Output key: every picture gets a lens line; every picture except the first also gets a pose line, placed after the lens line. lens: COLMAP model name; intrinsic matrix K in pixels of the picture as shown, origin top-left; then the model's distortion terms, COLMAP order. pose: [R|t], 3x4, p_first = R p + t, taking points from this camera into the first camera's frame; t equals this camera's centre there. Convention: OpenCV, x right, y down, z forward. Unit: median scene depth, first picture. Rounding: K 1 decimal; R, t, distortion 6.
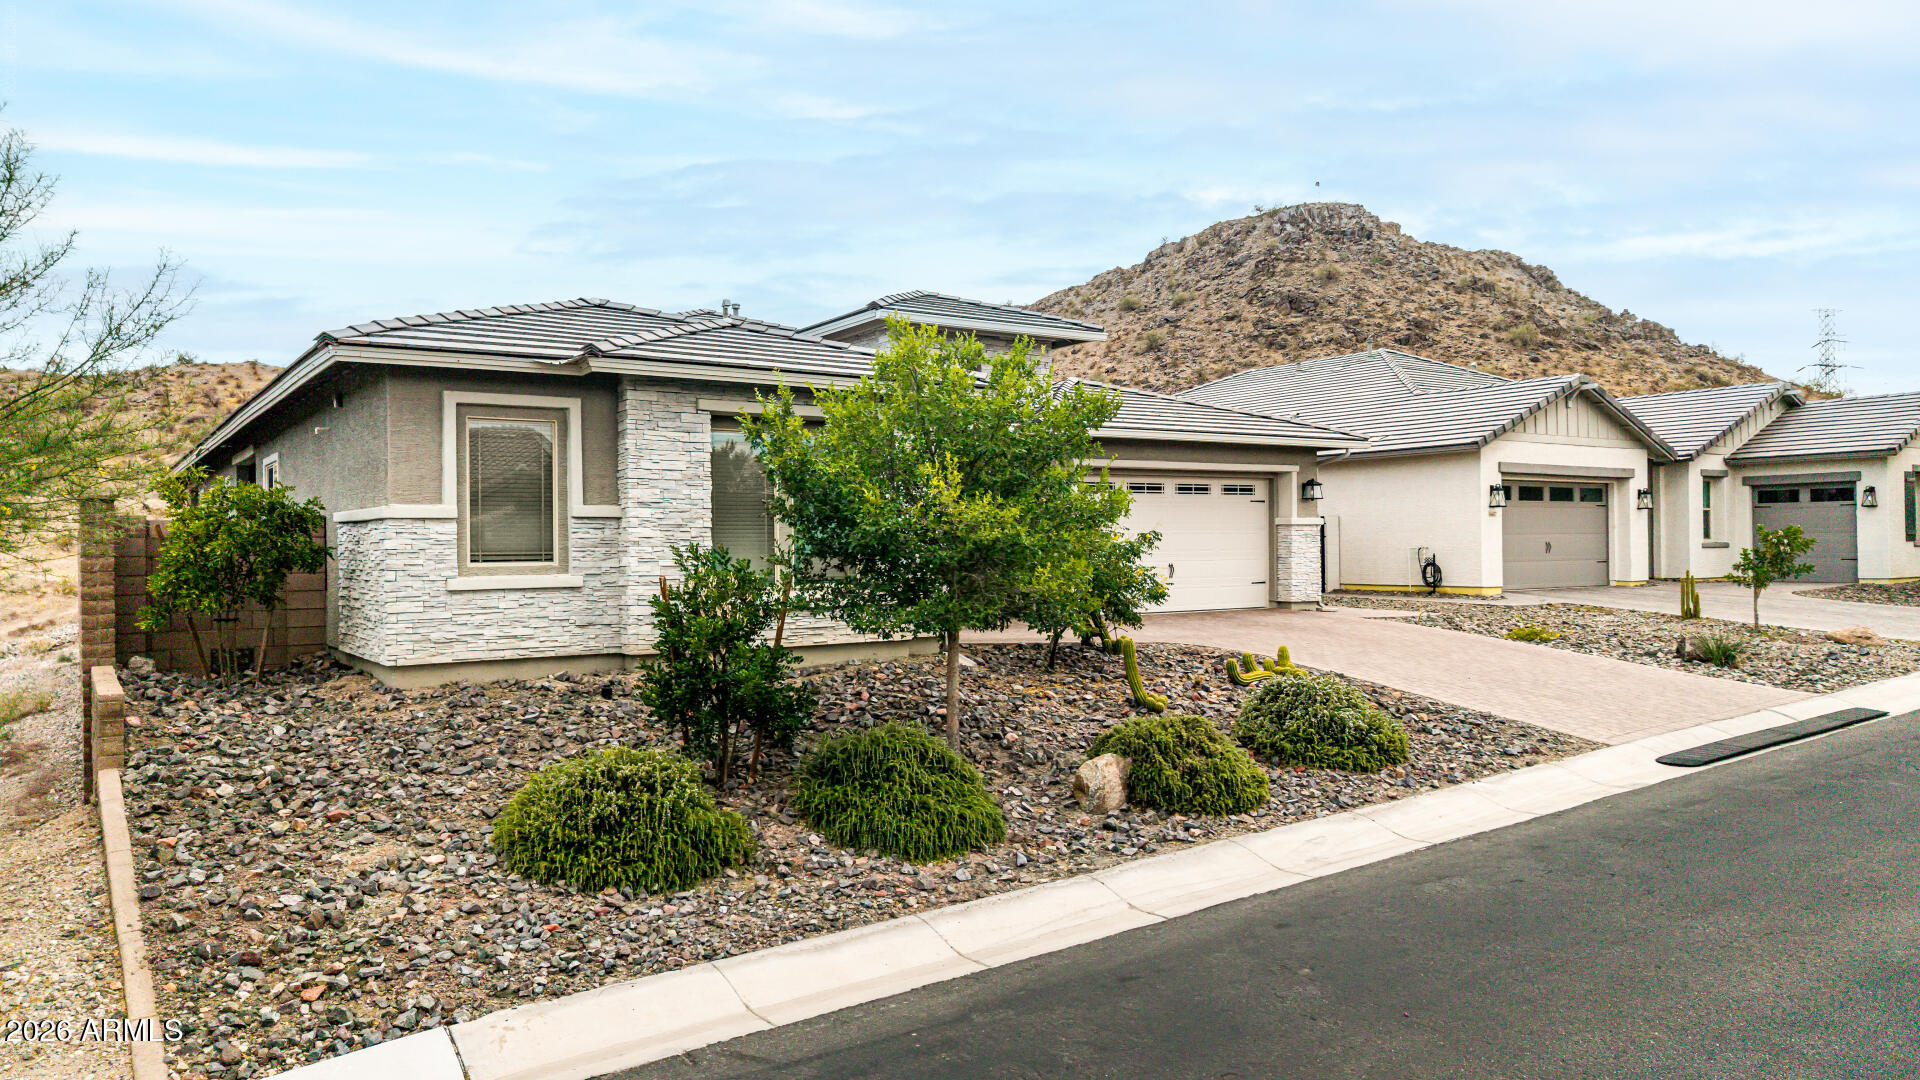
lens RADIAL K [[1297.0, 0, 962.2], [0, 1297.0, 565.4], [0, 0, 1]] dist [0.082383, -0.138897]
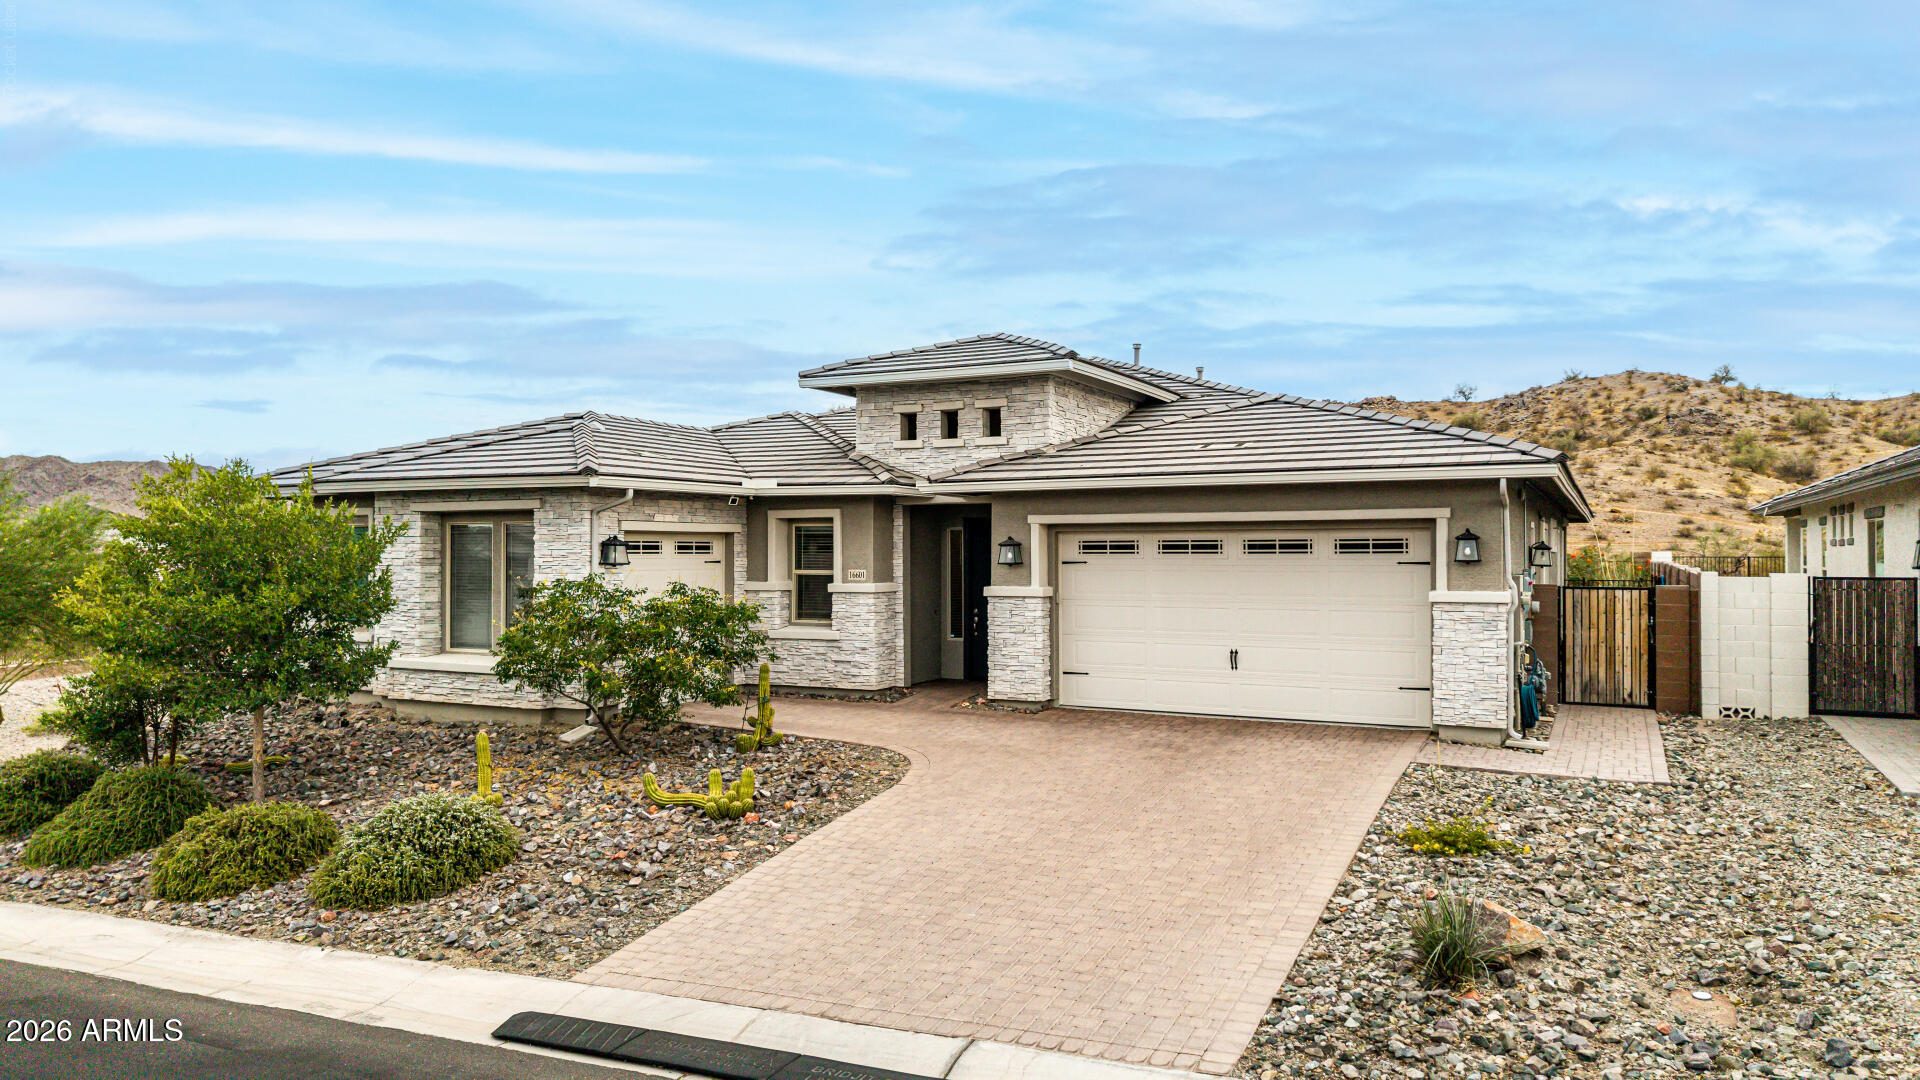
lens RADIAL K [[1281.9, 0, 957.5], [0, 1281.9, 549.6], [0, 0, 1]] dist [0.031509, -0.030844]
pose [[0.483579, 0.007554, -0.875268, 0.070594], [-0.017618, 0.999844, -0.001105, -0.005330], [0.875123, 0.015955, 0.483637, 0.050944]]
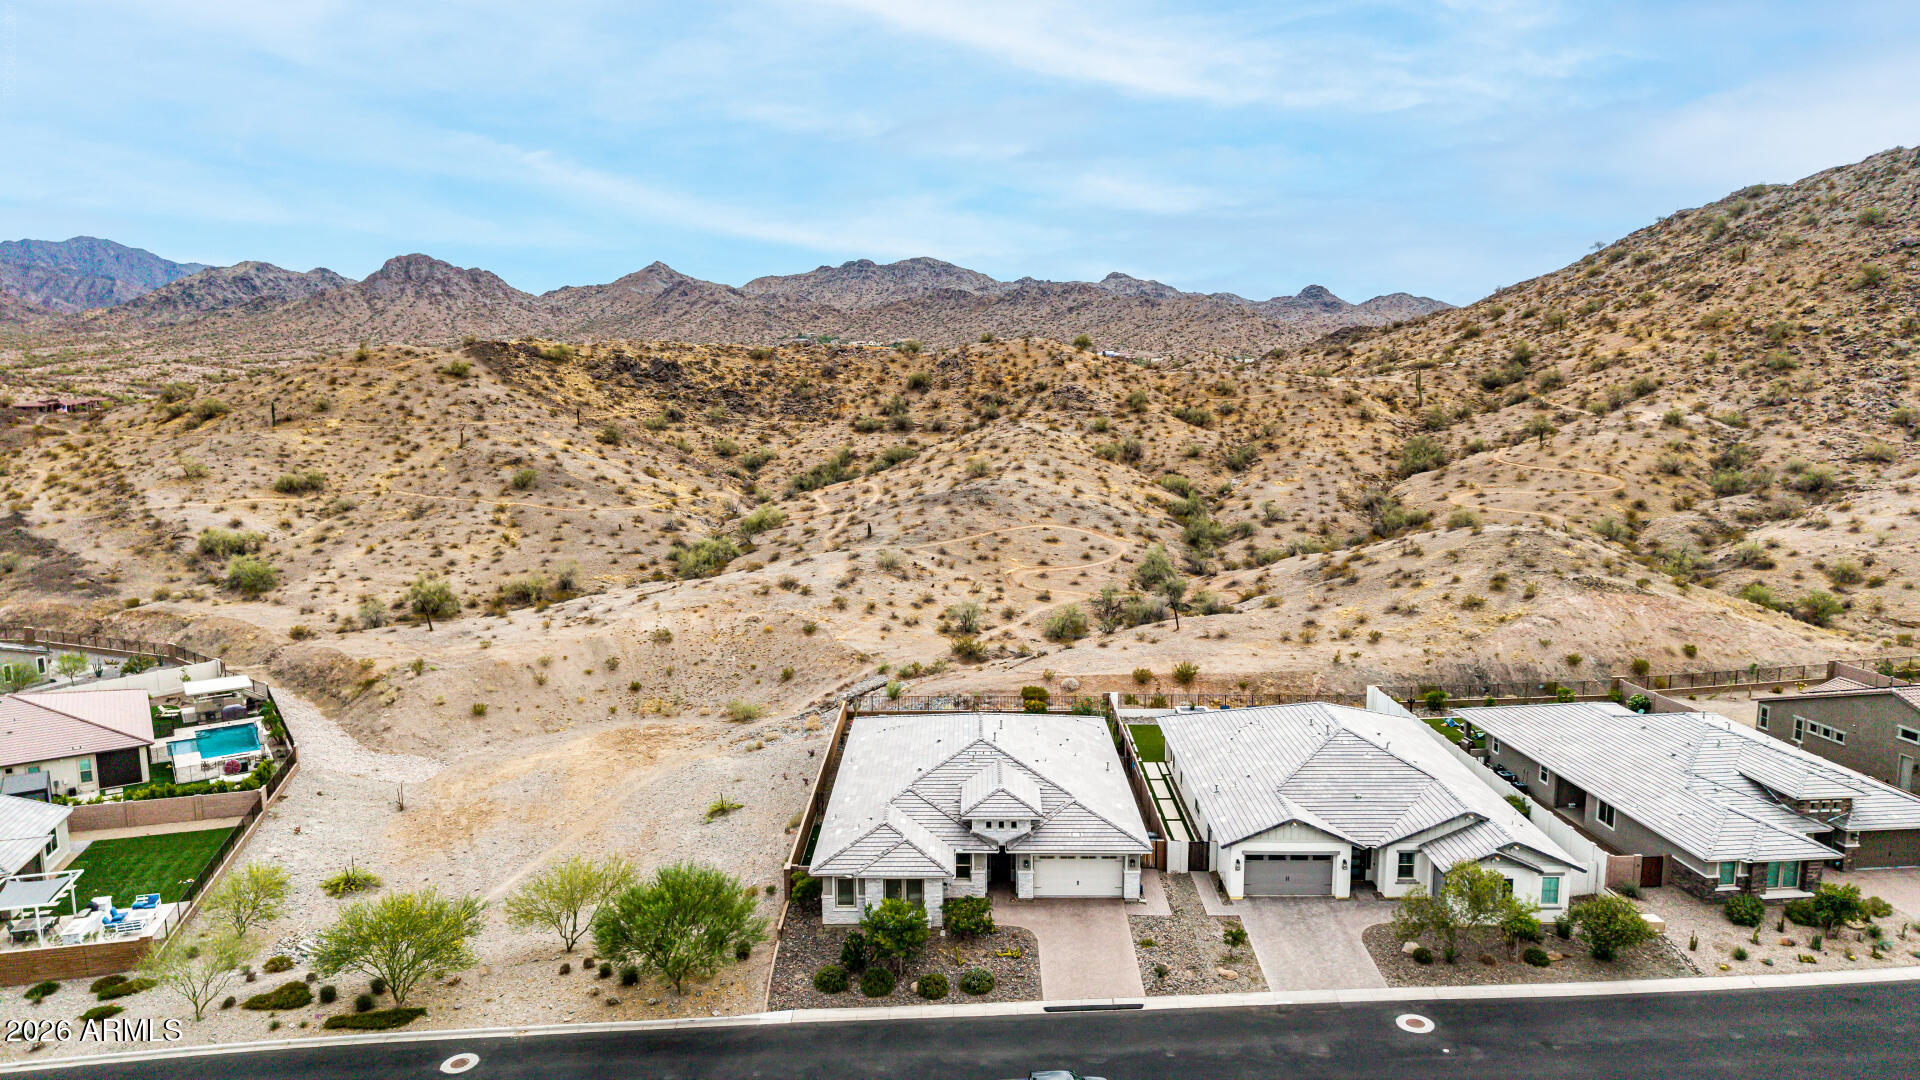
lens RADIAL K [[1269.5, 0, 961.0], [0, 1269.5, 565.2], [0, 0, 1]] dist [0.059643, -0.071374]
pose [[0.825718, 0.106976, -0.553846, 0.150422], [-0.014069, 0.985453, 0.169366, -0.122930], [0.563907, -0.132056, 0.815212, -0.149806]]
